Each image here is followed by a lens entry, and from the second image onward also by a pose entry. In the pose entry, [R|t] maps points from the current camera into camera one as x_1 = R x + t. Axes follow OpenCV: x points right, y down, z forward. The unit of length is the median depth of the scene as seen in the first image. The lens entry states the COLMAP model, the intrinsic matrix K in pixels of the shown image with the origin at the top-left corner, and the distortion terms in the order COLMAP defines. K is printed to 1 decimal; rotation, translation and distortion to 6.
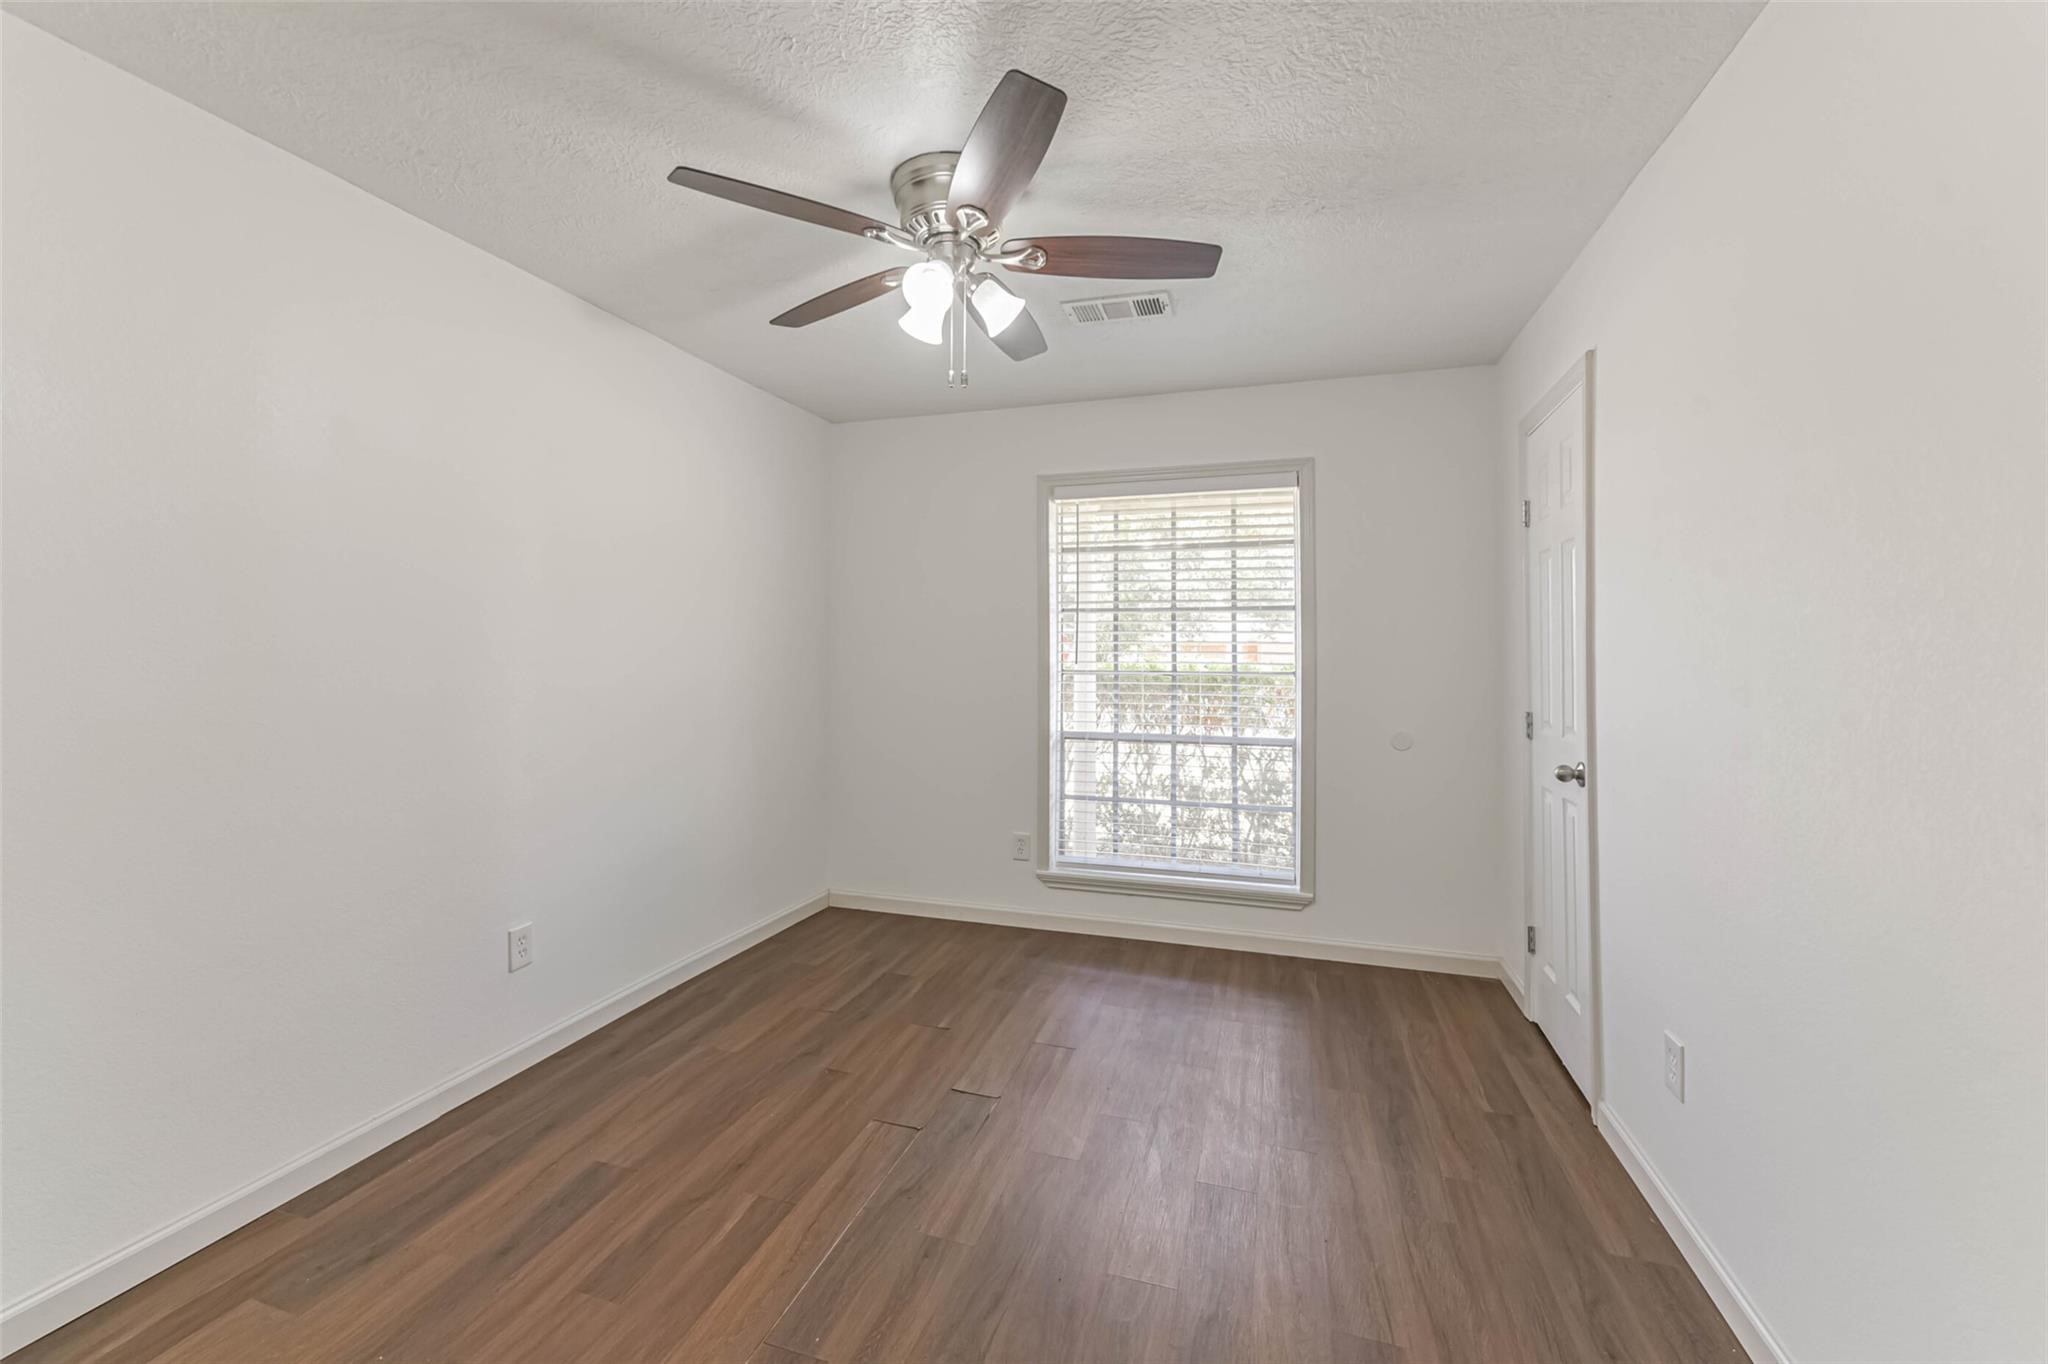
lens RADIAL K [[817.9, 0, 1019.9], [0, 817.9, 638.5], [0, 0, 1]] dist [0.000318, 0.000017]
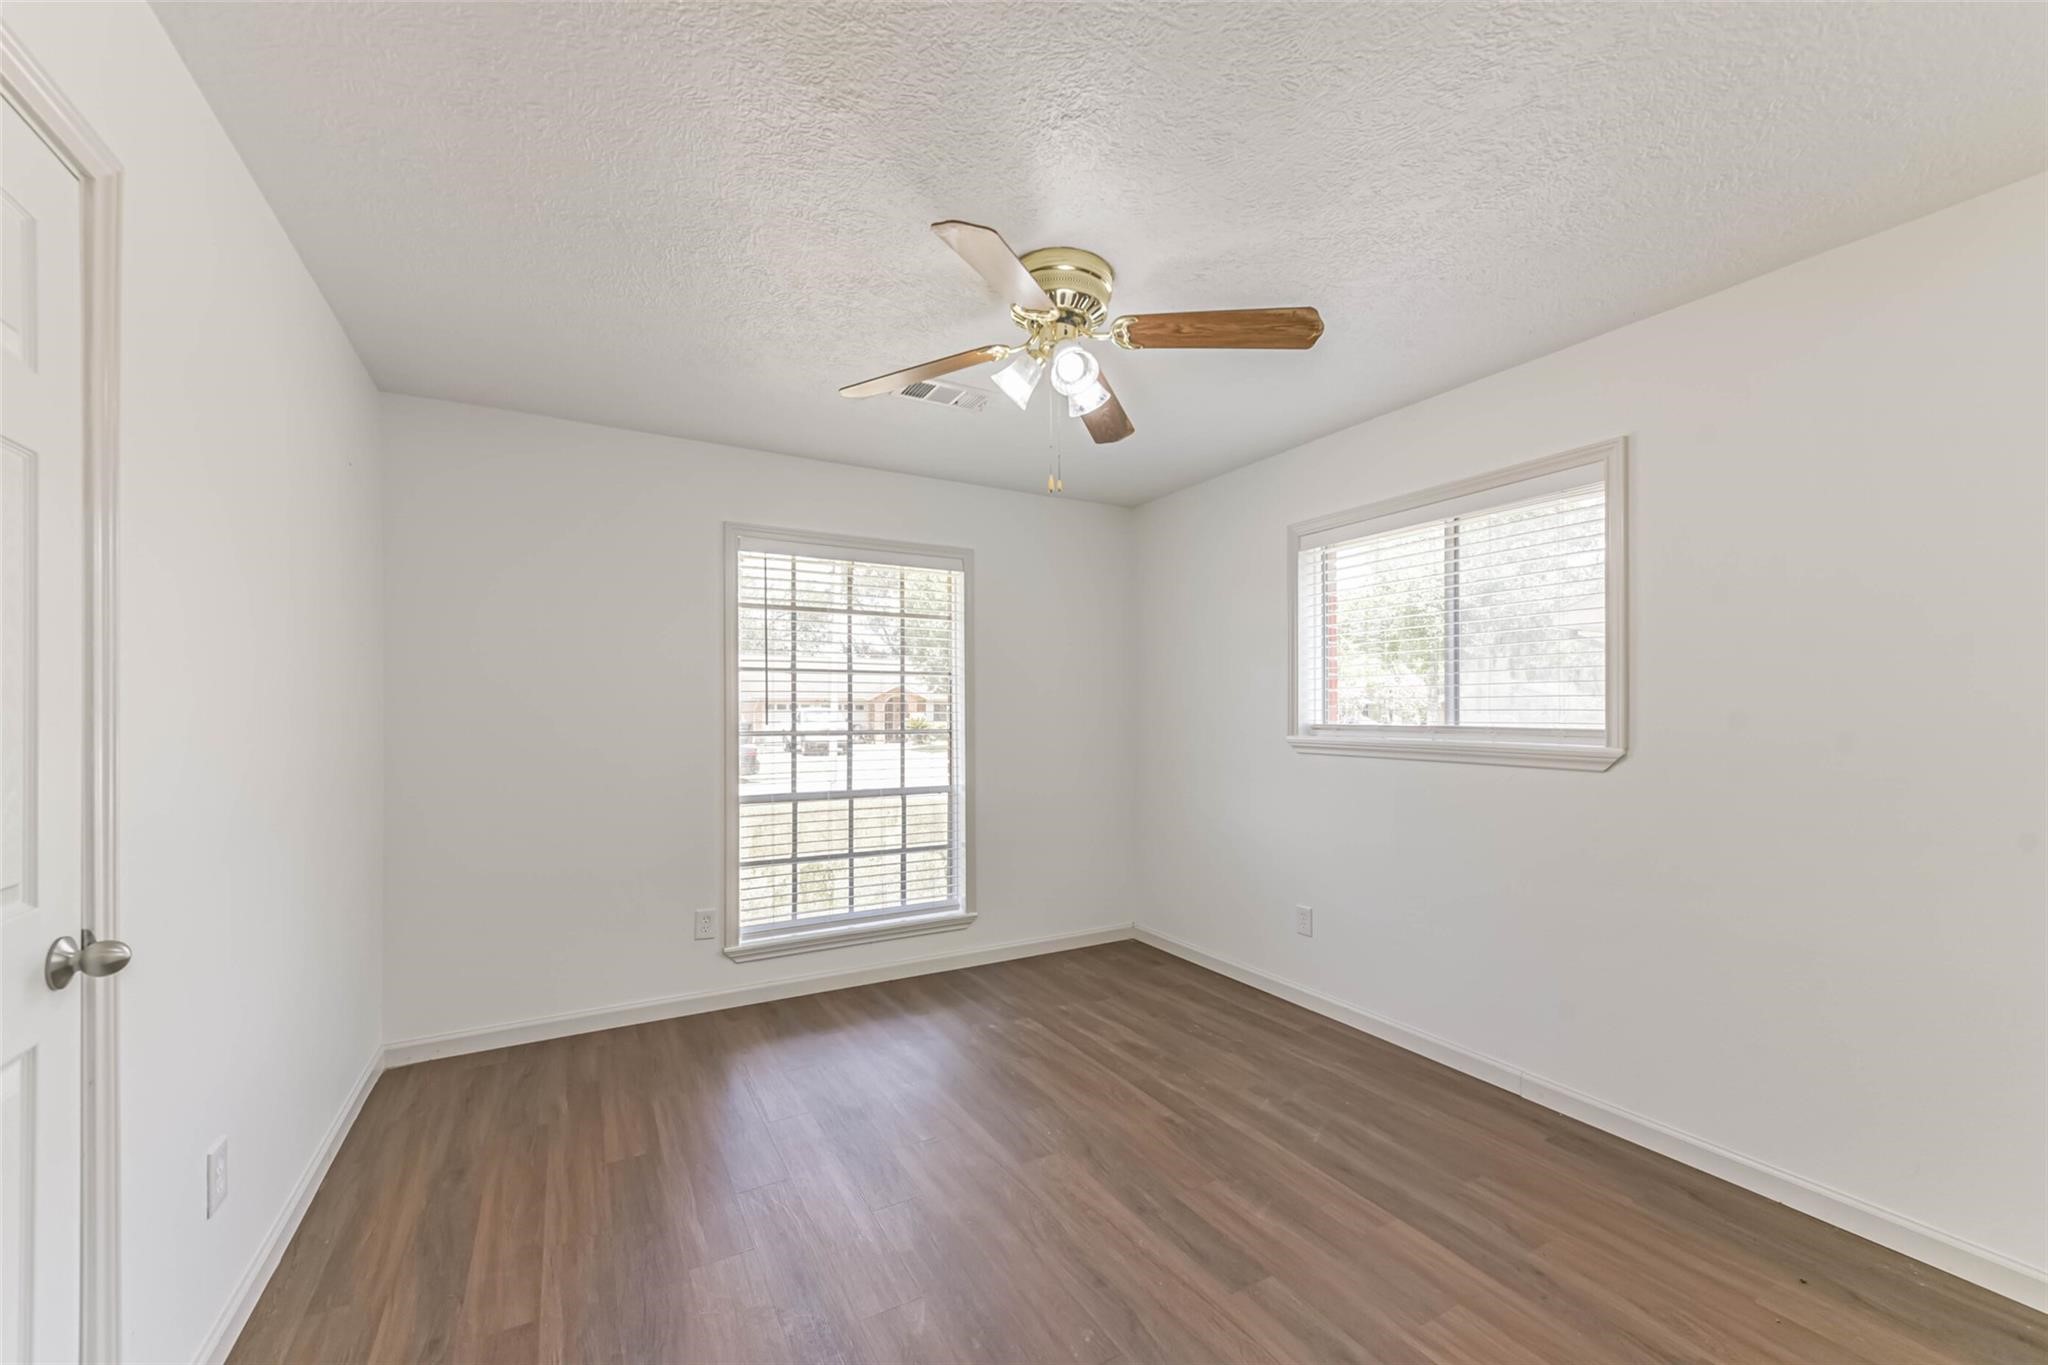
lens RADIAL K [[804.6, 0, 1024.0], [0, 804.6, 682.5], [0, 0, 1]] dist [-0.021009, 0.000072]
pose [[0.681146, 0.022339, 0.731806, -0.419116], [-0.009507, 0.999720, -0.021668, 0.000198], [-0.732086, 0.007802, 0.681168, 0.130435]]
